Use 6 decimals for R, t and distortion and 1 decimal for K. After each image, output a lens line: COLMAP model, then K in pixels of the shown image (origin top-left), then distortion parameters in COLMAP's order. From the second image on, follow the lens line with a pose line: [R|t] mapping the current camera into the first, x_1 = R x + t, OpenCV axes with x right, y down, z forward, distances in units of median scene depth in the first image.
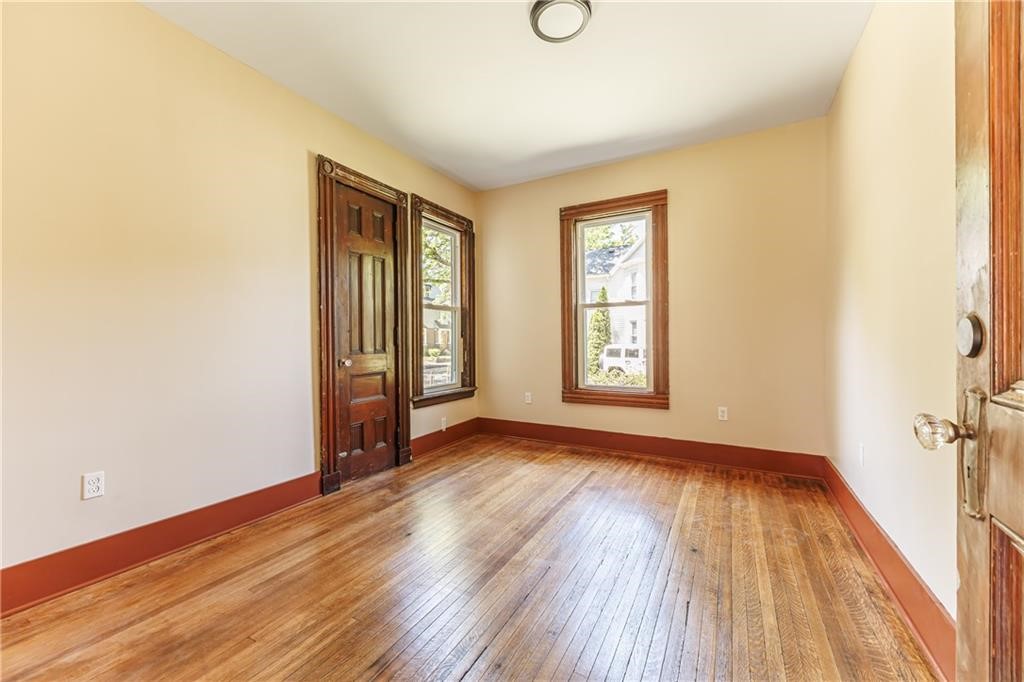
lens RADIAL K [[426.9, 0, 489.6], [0, 426.9, 339.7], [0, 0, 1]] dist [-0.000196, -0.000017]
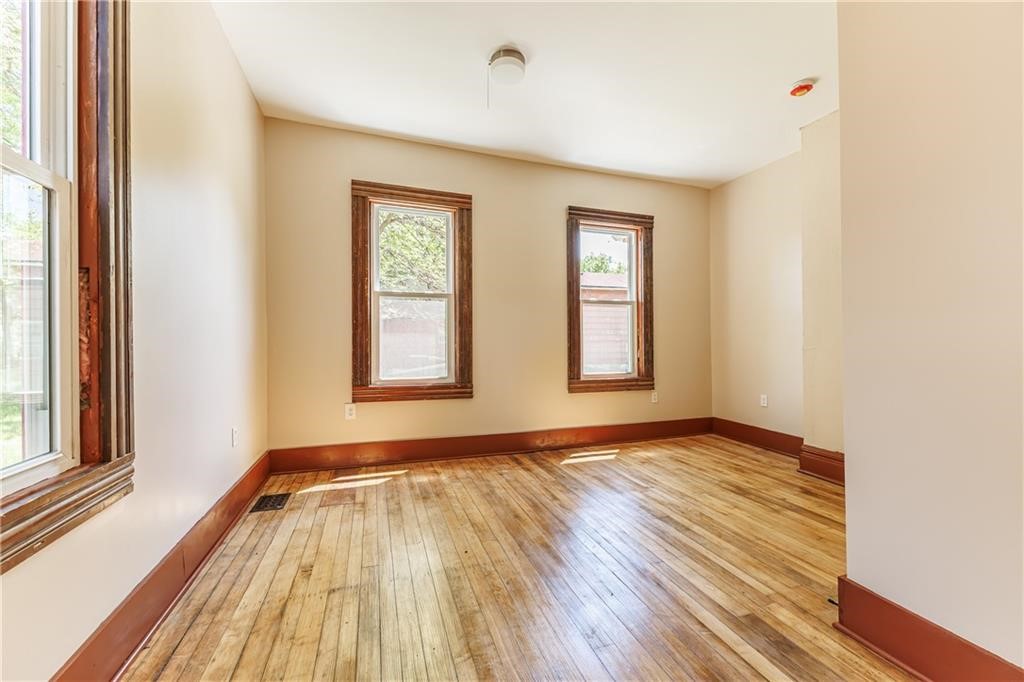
lens RADIAL K [[426.9, 0, 489.6], [0, 426.9, 339.7], [0, 0, 1]] dist [-0.000196, -0.000017]
pose [[0.711525, -0.019782, 0.702382, -0.711713], [0.005495, 0.999730, 0.022589, -0.011945], [-0.702639, -0.012213, 0.711441, 0.384802]]
